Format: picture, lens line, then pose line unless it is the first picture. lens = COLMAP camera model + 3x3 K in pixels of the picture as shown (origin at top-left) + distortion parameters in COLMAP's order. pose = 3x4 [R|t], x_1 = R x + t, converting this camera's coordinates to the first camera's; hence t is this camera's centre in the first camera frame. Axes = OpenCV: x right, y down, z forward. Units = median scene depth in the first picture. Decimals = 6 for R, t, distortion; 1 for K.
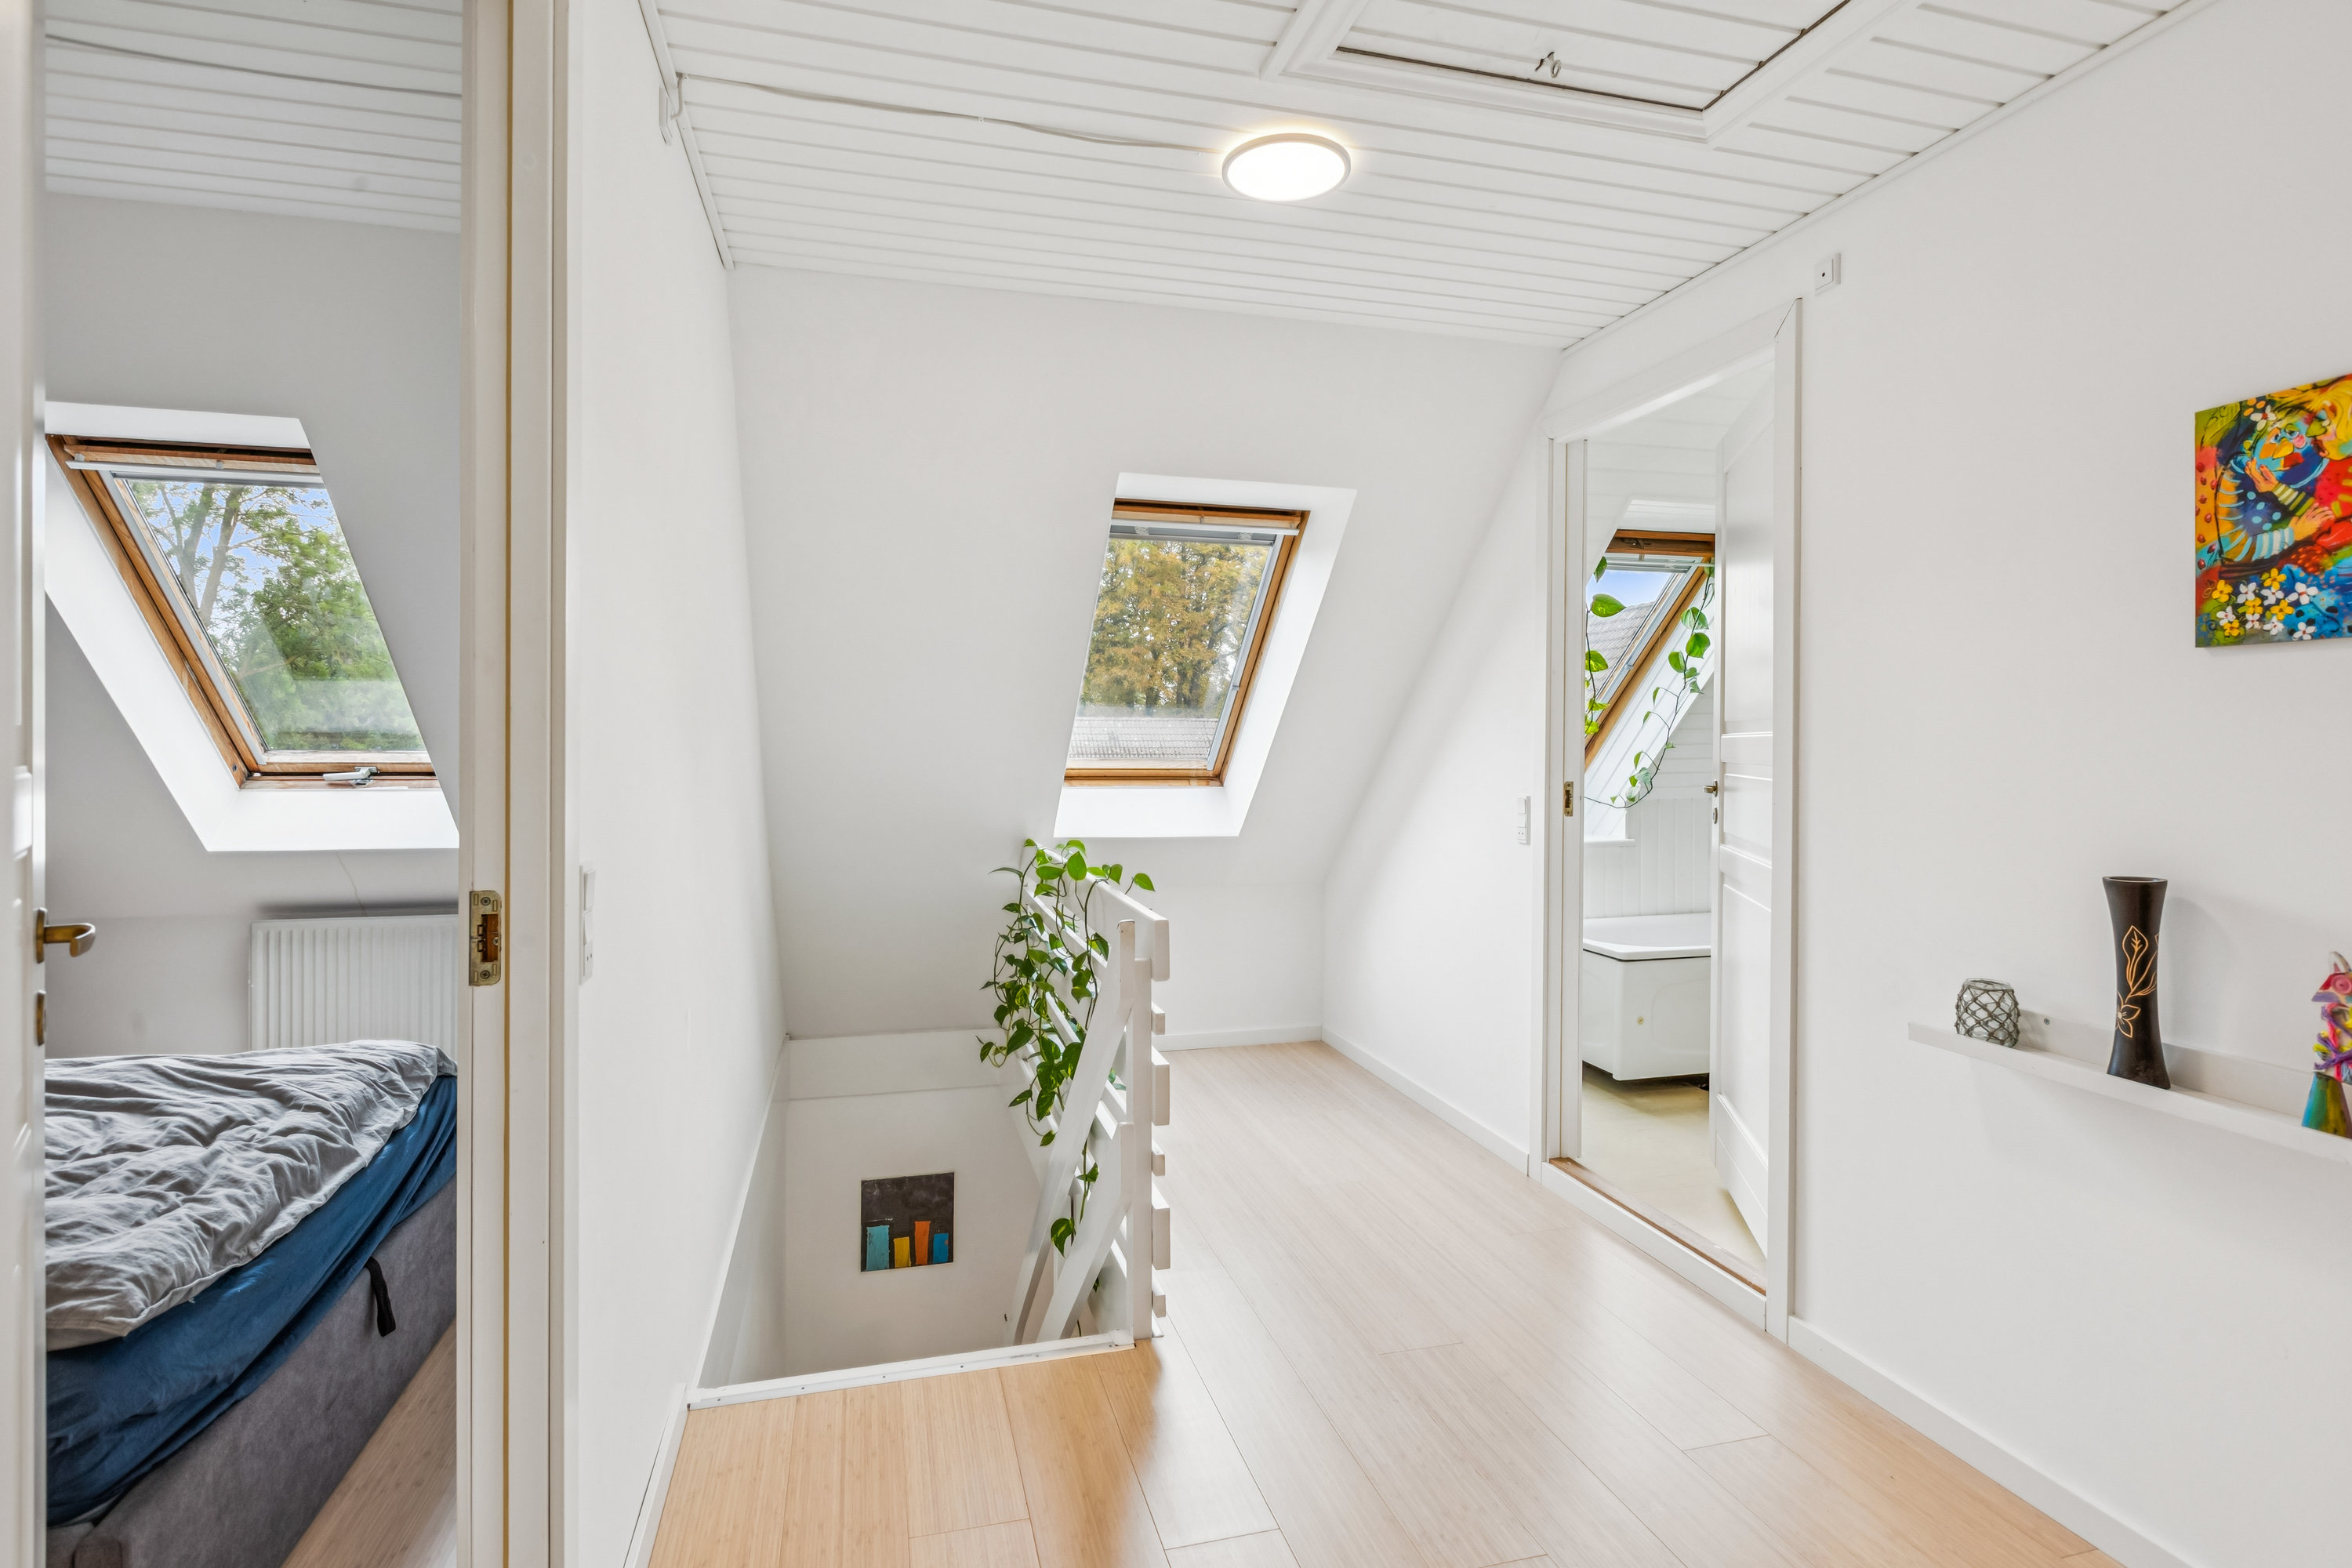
lens RADIAL K [[1147.6, 0, 1161.9], [0, 1147.6, 742.7], [0, 0, 1]] dist [-0.011012, 0.001774]
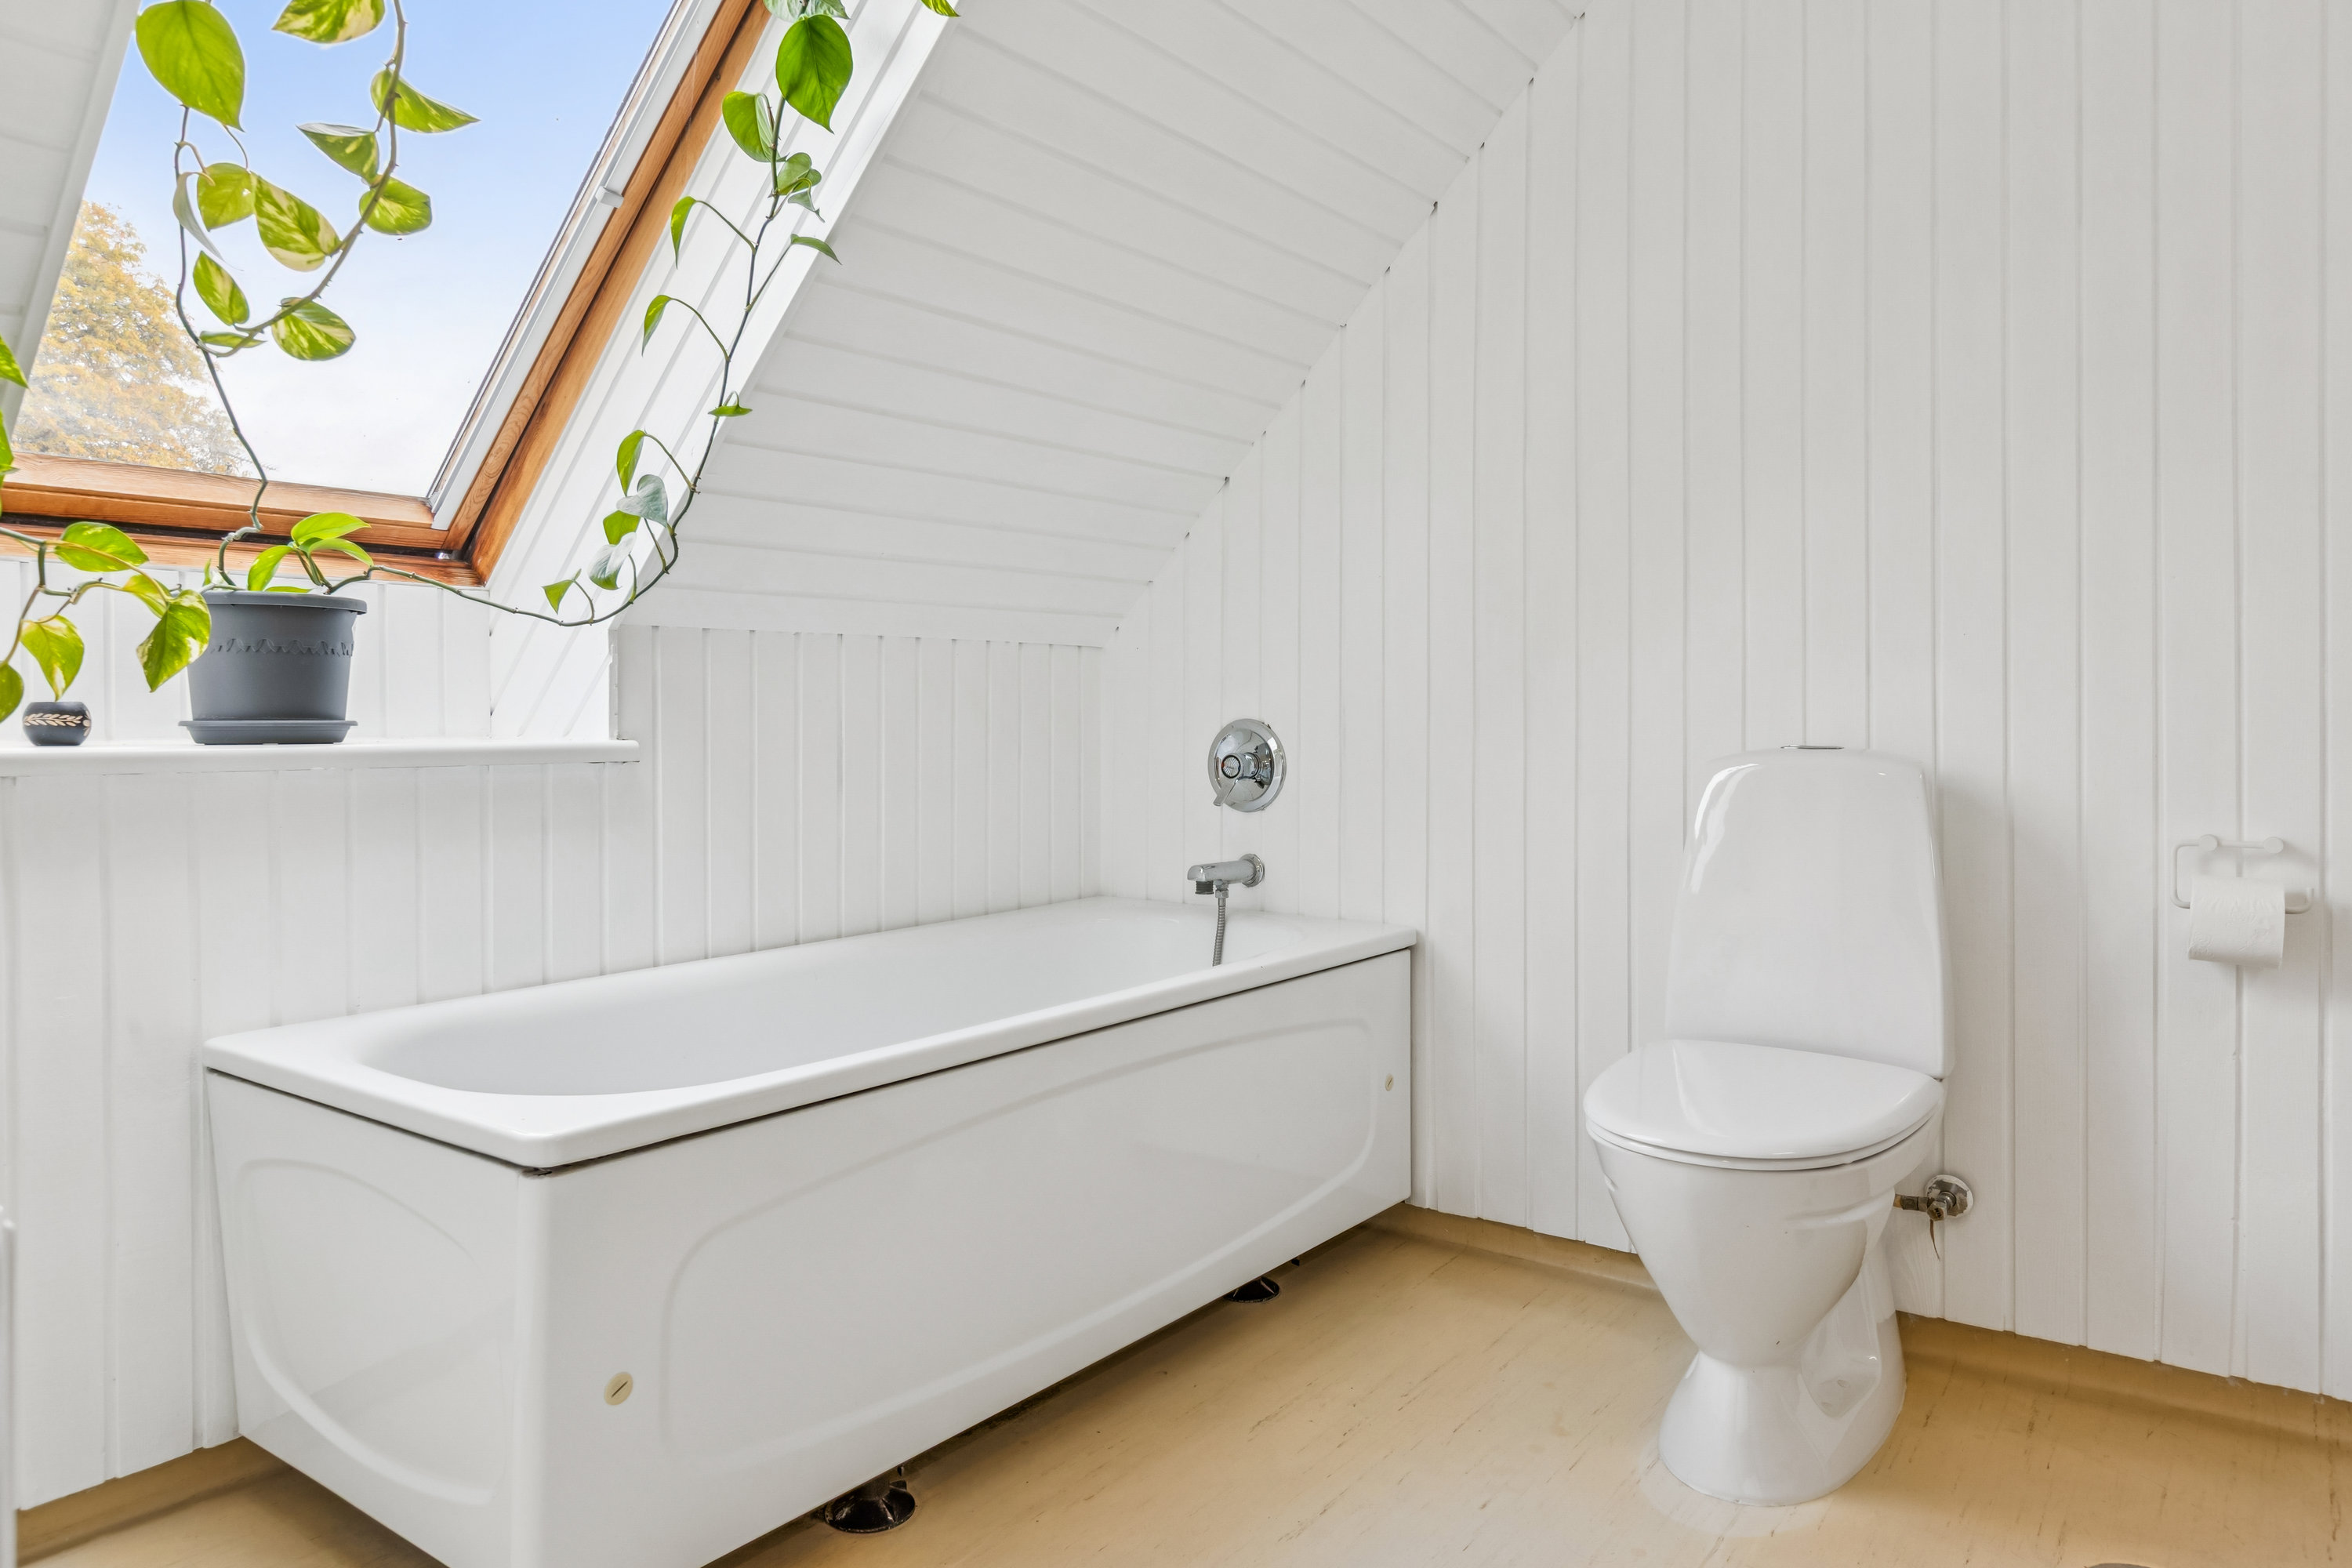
lens RADIAL K [[1555.8, 0, 1156.7], [0, 1555.8, 733.1], [0, 0, 1]] dist [0.001999, -0.008257]
pose [[0.781252, -0.005607, 0.624190, 0.275165], [0.001093, 0.999970, 0.007615, 0.088030], [-0.624214, -0.005267, 0.781235, 0.609262]]
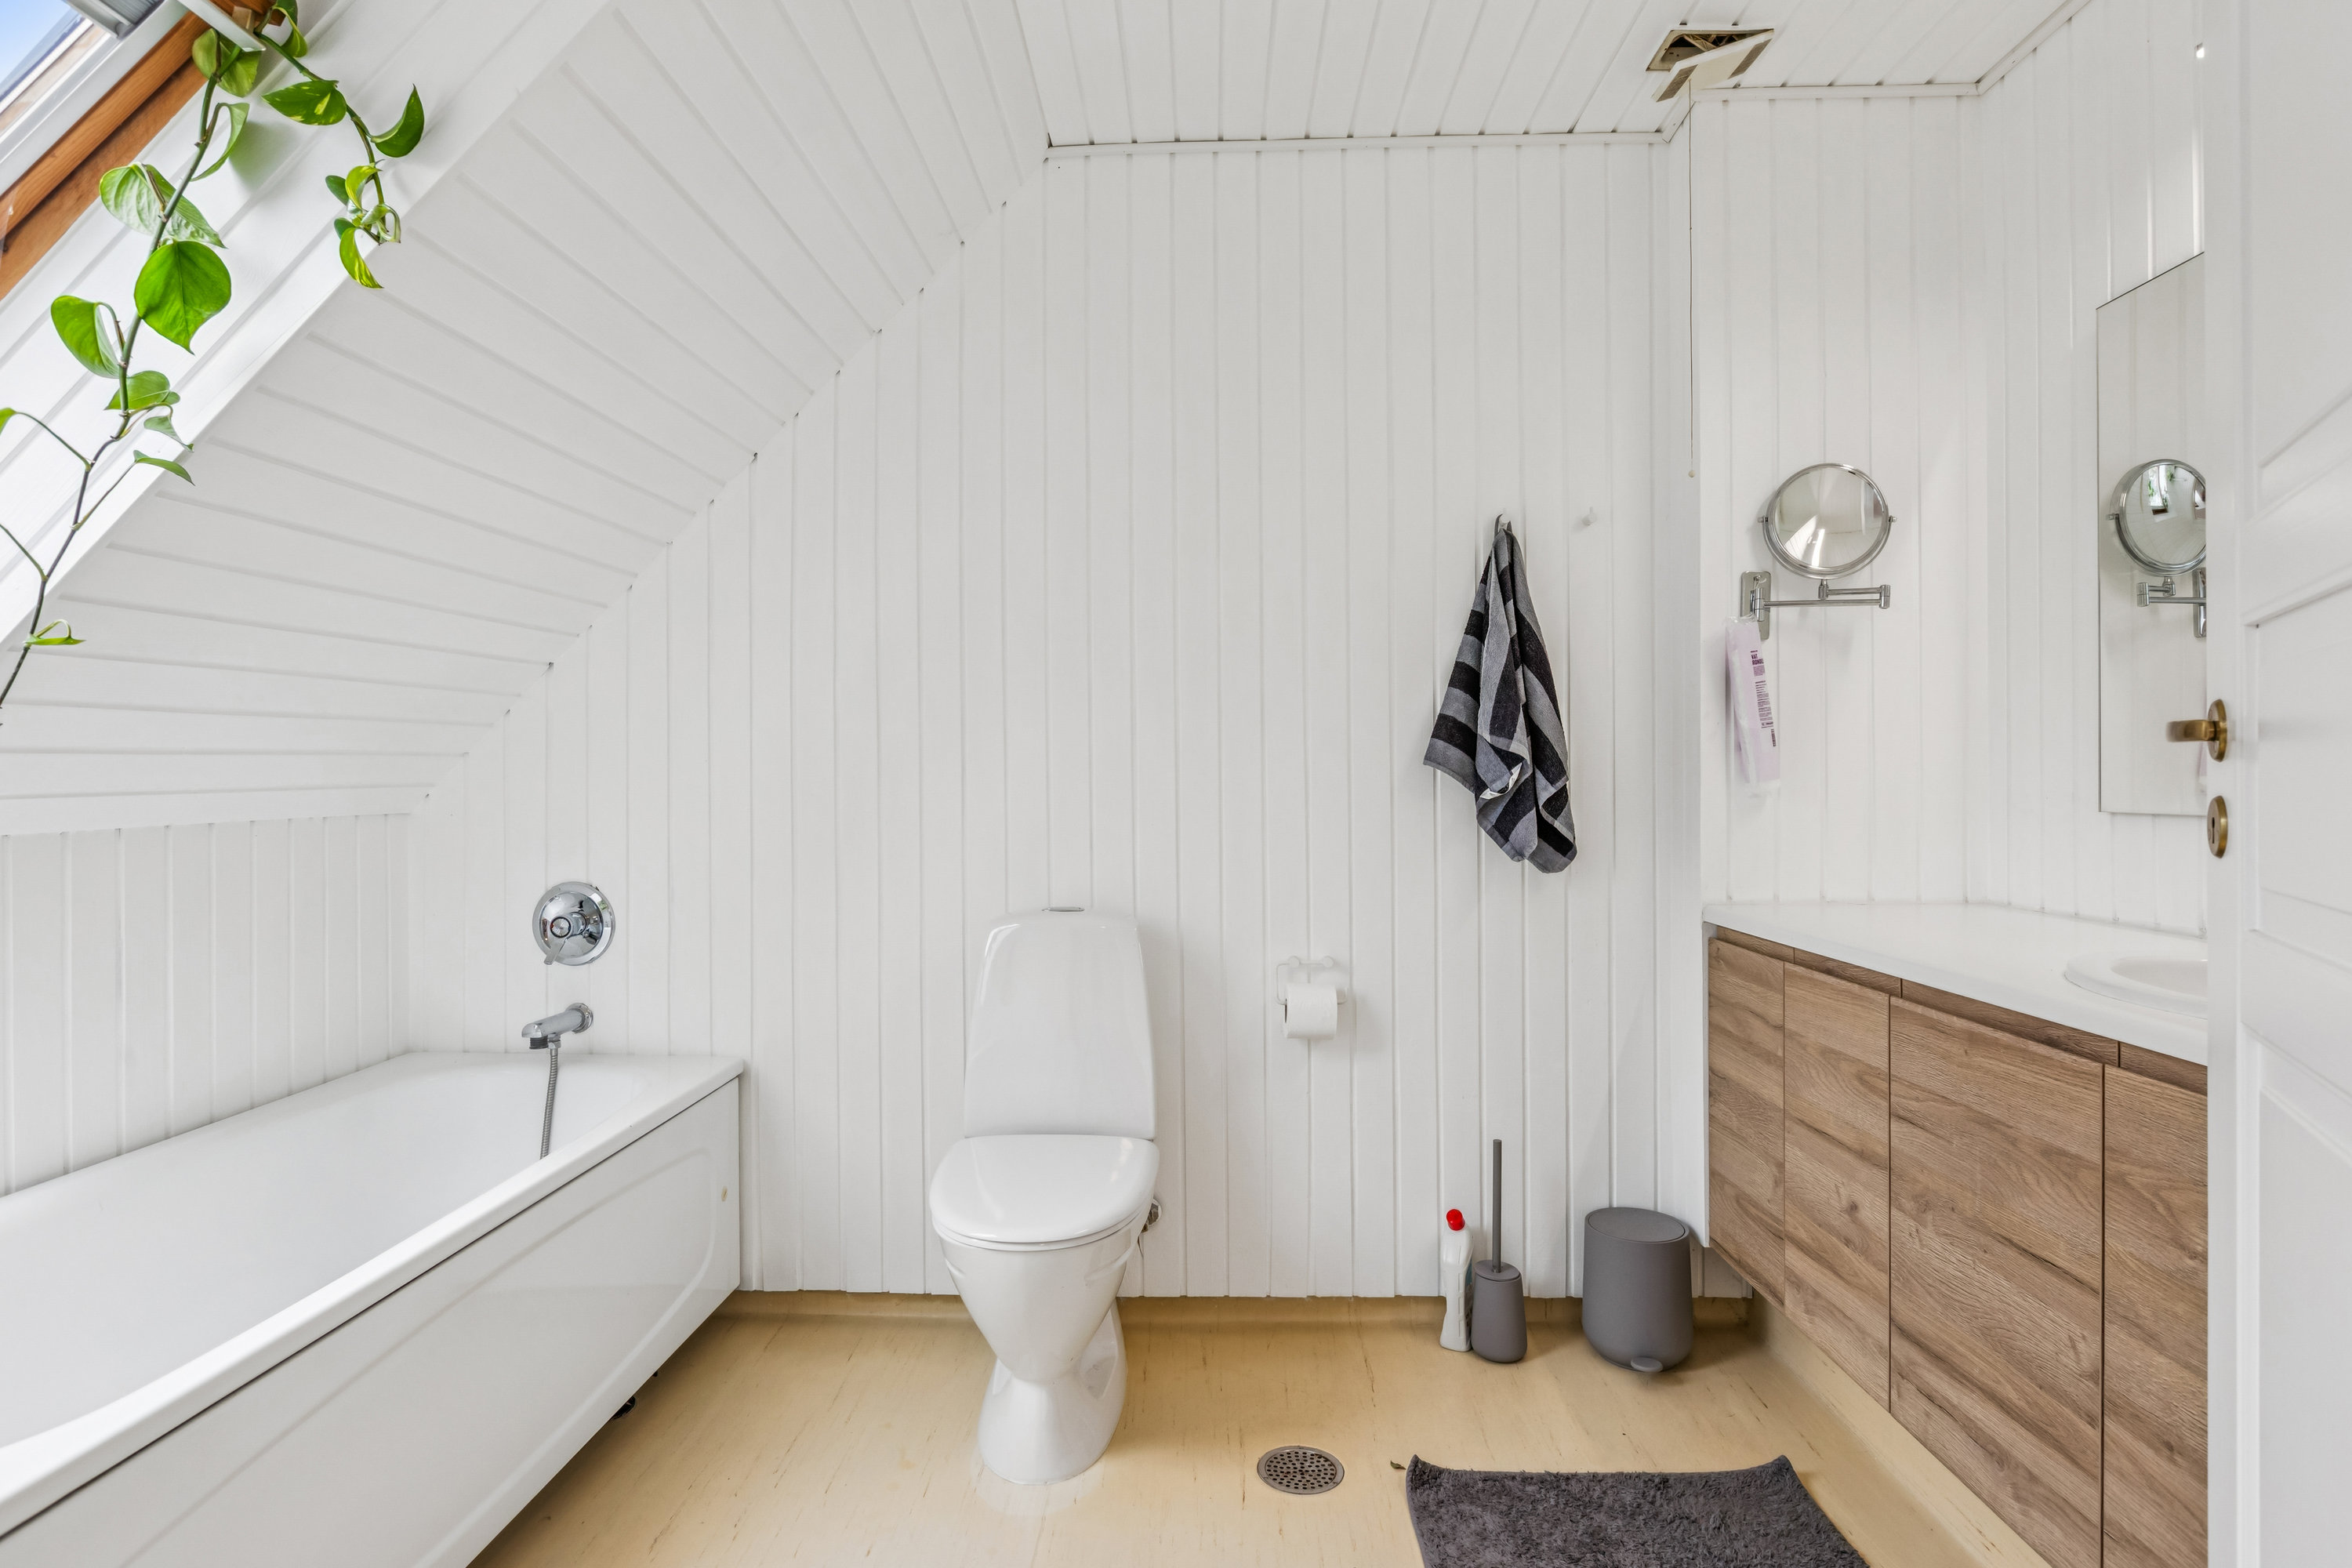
lens RADIAL K [[1255.2, 0, 1179.4], [0, 1255.2, 775.2], [0, 0, 1]] dist [0.003713, -0.001153]
pose [[0.280643, -0.003975, 0.959804, 0.228785], [0.004266, 0.999987, 0.002894, 0.037226], [-0.959803, 0.003282, 0.280656, 0.658461]]
